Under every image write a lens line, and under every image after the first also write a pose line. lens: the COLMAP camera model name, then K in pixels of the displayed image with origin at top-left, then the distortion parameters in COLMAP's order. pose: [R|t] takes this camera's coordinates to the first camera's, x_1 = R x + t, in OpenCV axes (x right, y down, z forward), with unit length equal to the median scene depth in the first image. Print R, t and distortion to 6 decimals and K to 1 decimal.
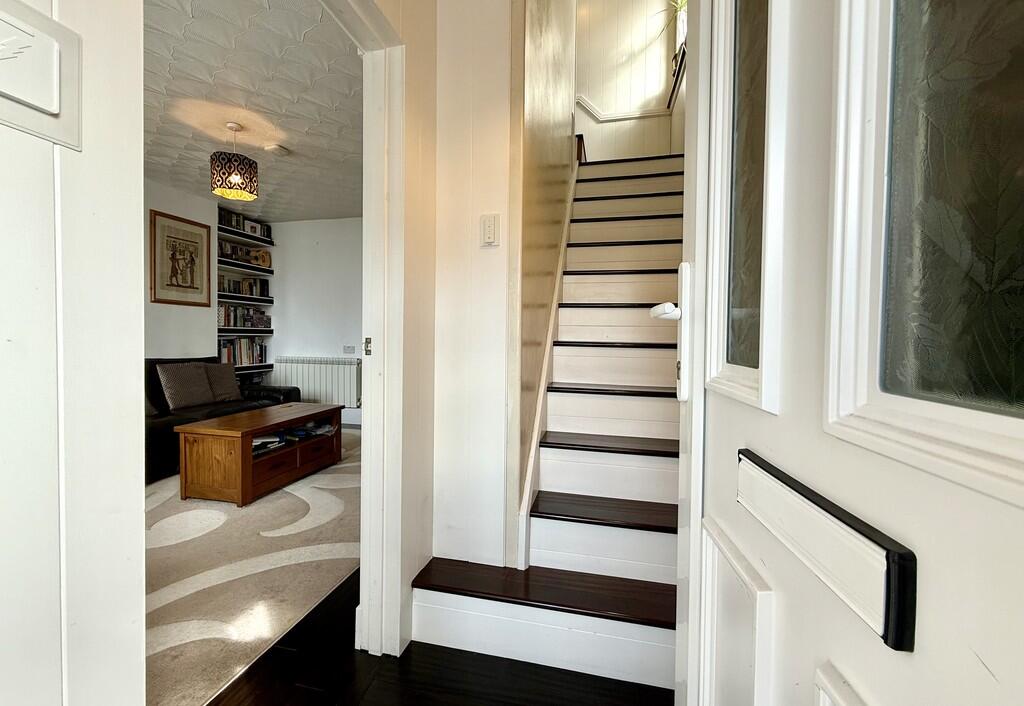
lens RADIAL K [[397.0, 0, 501.3], [0, 397.0, 346.0], [0, 0, 1]] dist [-0.007319, -0.000027]
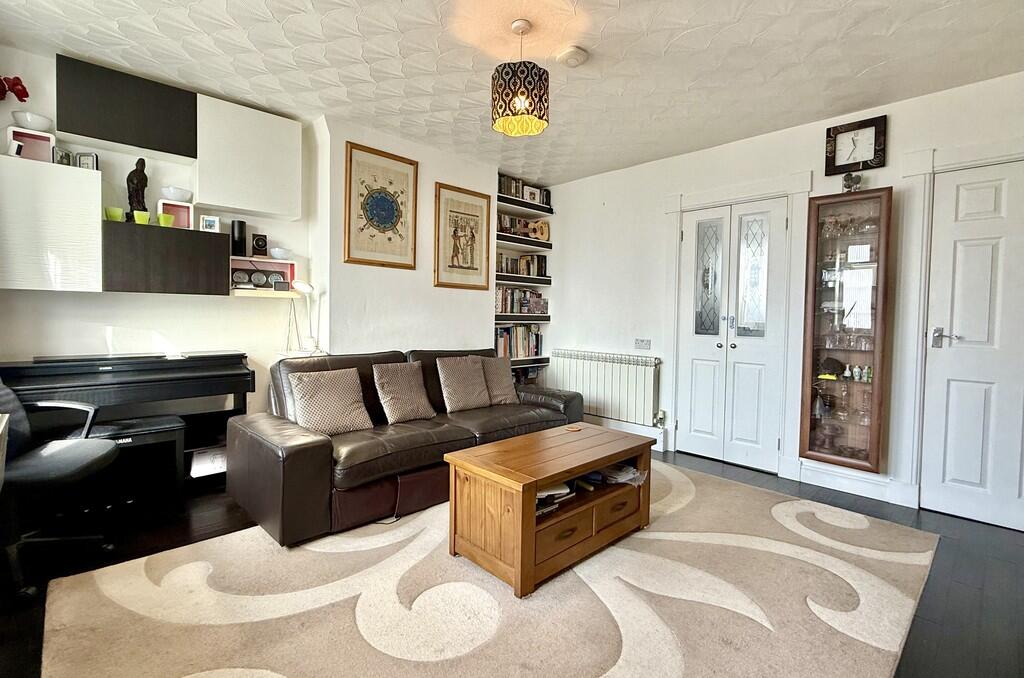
lens RADIAL K [[469.0, 0, 512.0], [0, 469.0, 334.4], [0, 0, 1]] dist [0.000213, 0.000030]
pose [[0.833922, 0.024383, -0.551343, -0.137697], [-0.021029, 0.999702, 0.012405, -0.017538], [0.551481, 0.001249, 0.834186, 0.189466]]
